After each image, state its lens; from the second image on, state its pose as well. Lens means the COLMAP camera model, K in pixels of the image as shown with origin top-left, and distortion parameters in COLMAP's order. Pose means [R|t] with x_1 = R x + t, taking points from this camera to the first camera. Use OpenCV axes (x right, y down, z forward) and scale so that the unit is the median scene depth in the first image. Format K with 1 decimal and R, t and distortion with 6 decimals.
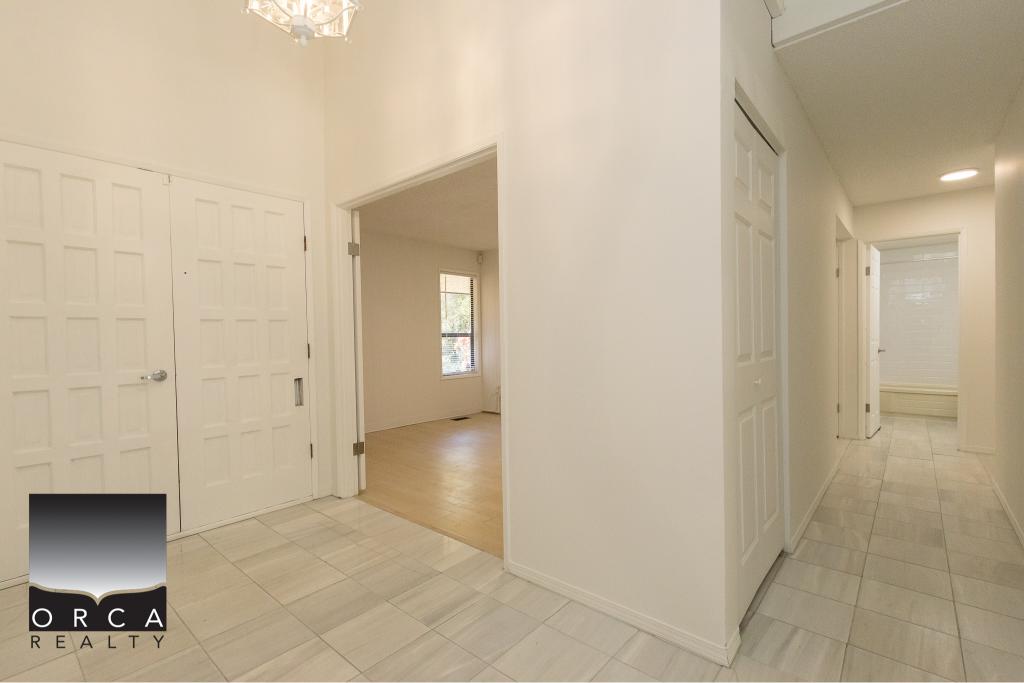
lens RADIAL K [[460.6, 0, 514.2], [0, 460.6, 341.5], [0, 0, 1]] dist [0.002460, -0.000402]
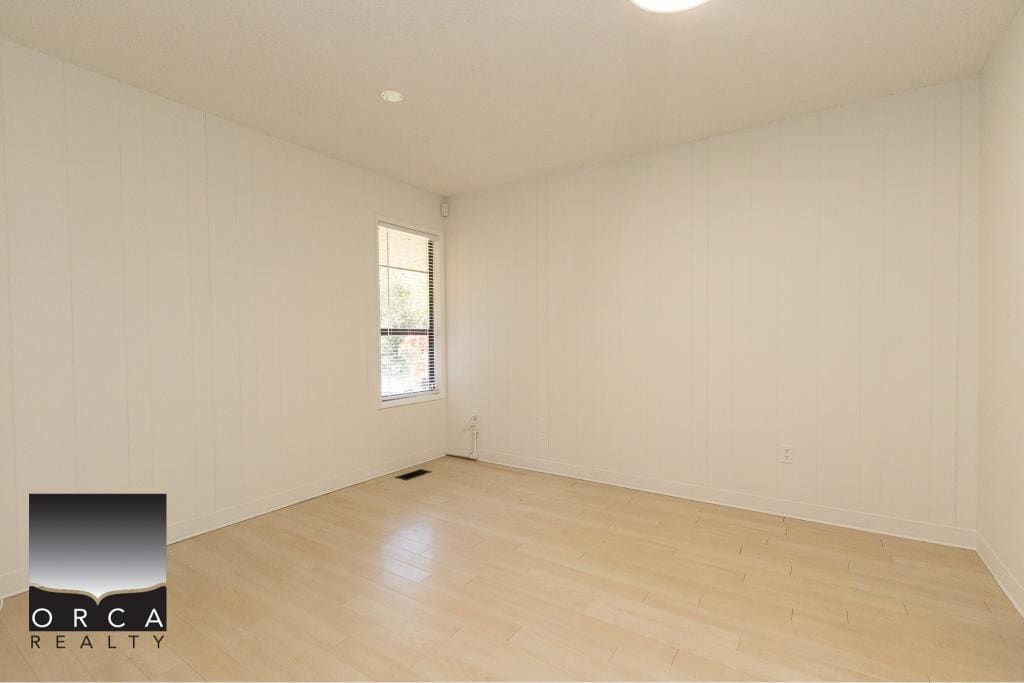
lens RADIAL K [[460.6, 0, 519.2], [0, 460.6, 340.2], [0, 0, 1]] dist [0.002460, -0.000402]
pose [[0.991337, 0.003931, 0.131283, -0.055144], [-0.003453, 0.999987, -0.003869, -0.000707], [-0.131296, 0.003382, 0.991337, 0.368266]]
